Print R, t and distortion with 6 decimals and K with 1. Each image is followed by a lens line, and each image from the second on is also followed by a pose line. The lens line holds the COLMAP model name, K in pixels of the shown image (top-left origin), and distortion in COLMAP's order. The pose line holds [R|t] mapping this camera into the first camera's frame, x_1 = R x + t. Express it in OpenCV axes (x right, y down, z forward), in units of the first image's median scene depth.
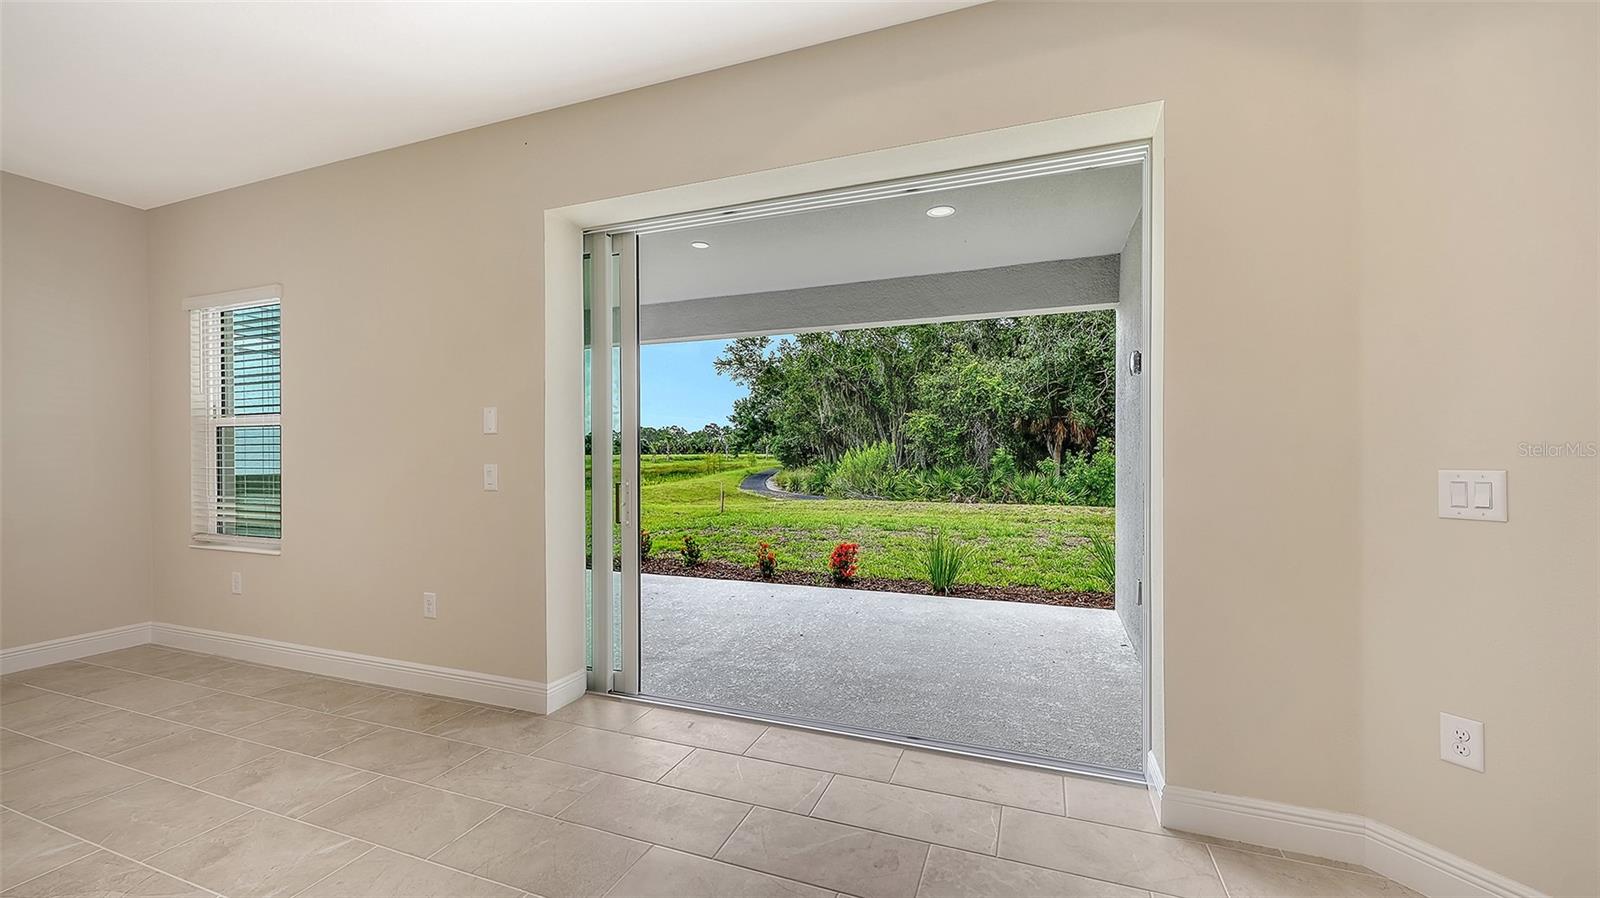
lens RADIAL K [[628.2, 0, 801.4], [0, 628.2, 440.9], [0, 0, 1]] dist [-0.000258, -0.000005]
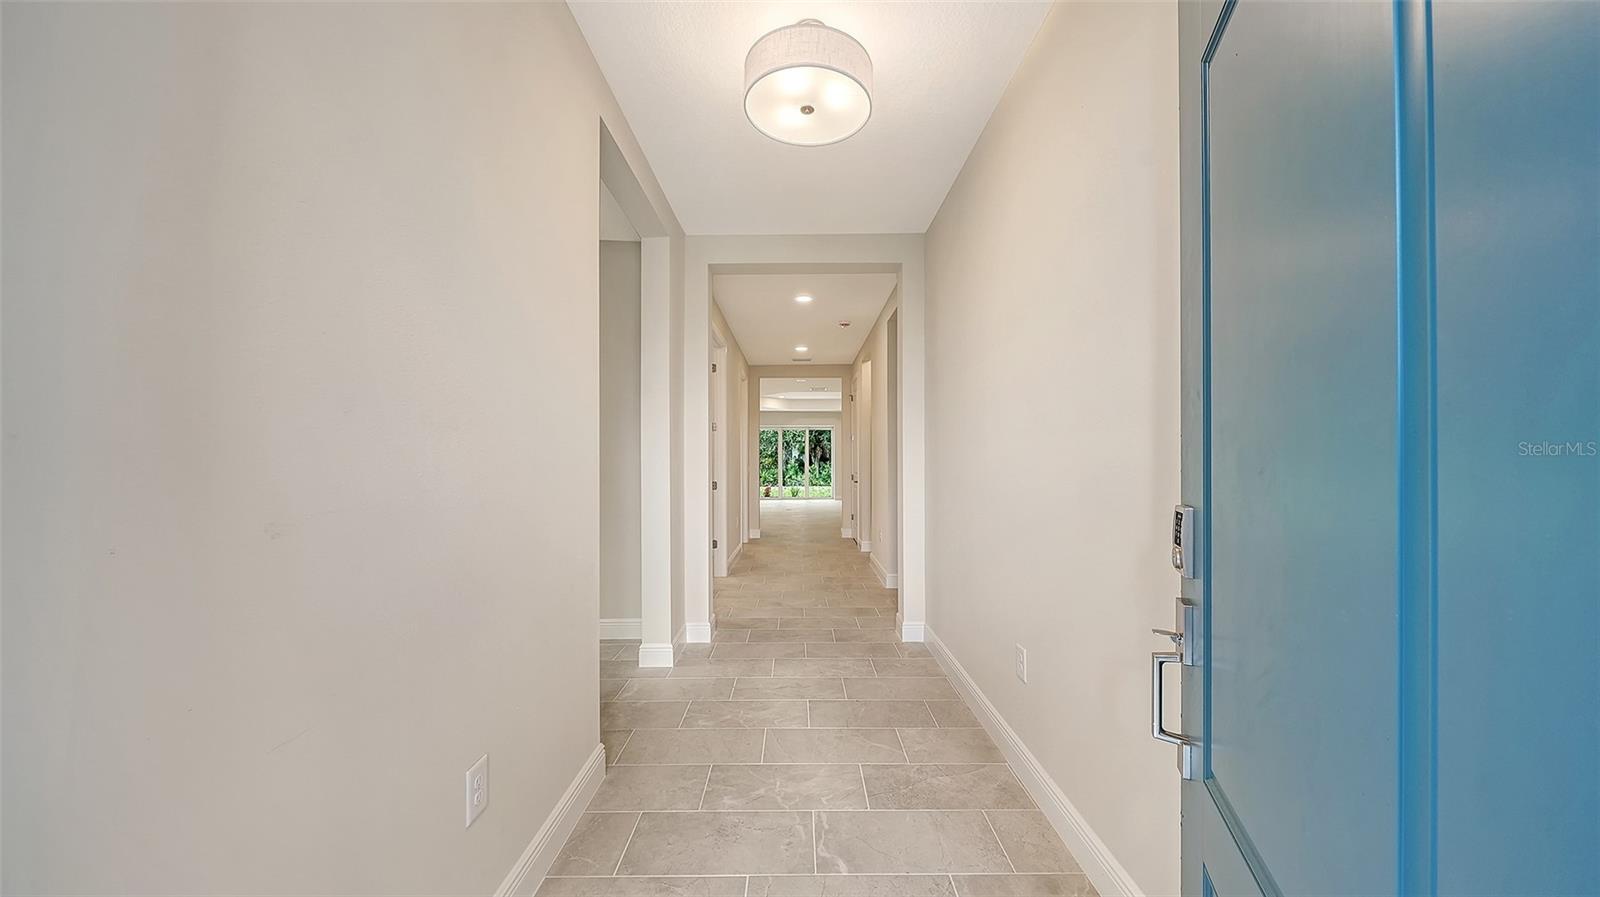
lens RADIAL K [[554.9, 0, 800.4], [0, 554.9, 455.6], [0, 0, 1]] dist [0.000611, 0.000012]
pose [[0.933543, 0.009895, 0.358329, -0.284170], [-0.012809, 0.999901, 0.005758, -0.011872], [-0.358236, -0.009965, 0.933578, -0.646931]]
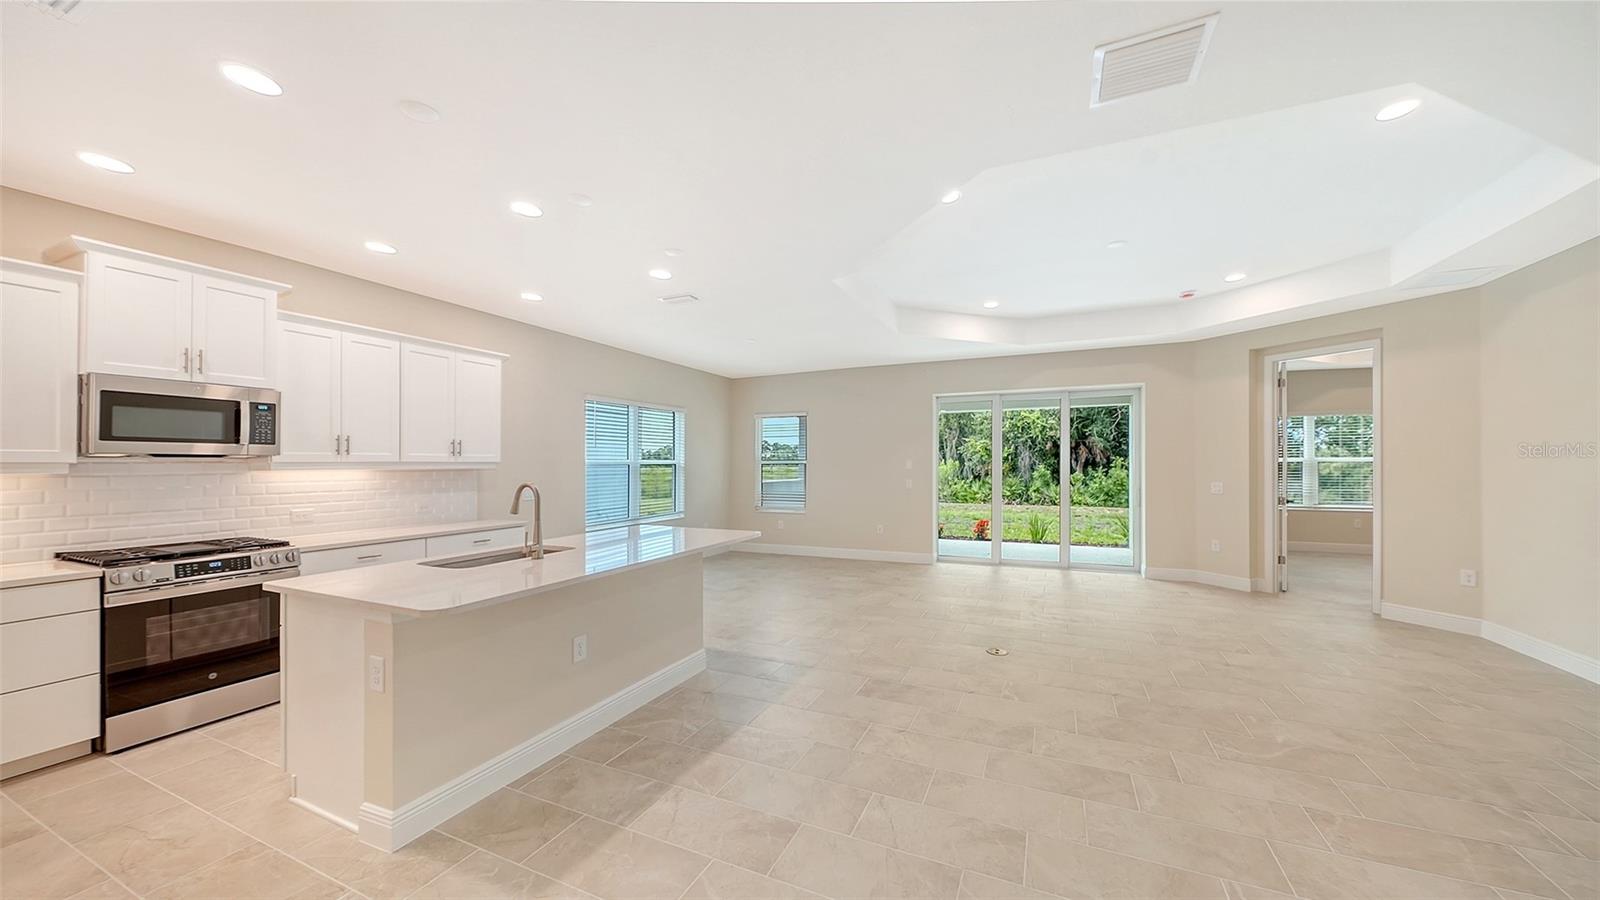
lens RADIAL K [[554.9, 0, 798.3], [0, 554.9, 462.2], [0, 0, 1]] dist [0.000611, 0.000012]
pose [[0.997709, -0.000218, -0.067654, -0.118296], [0.001114, 0.999912, 0.013209, -0.011008], [0.067645, -0.013254, 0.997621, -0.227412]]
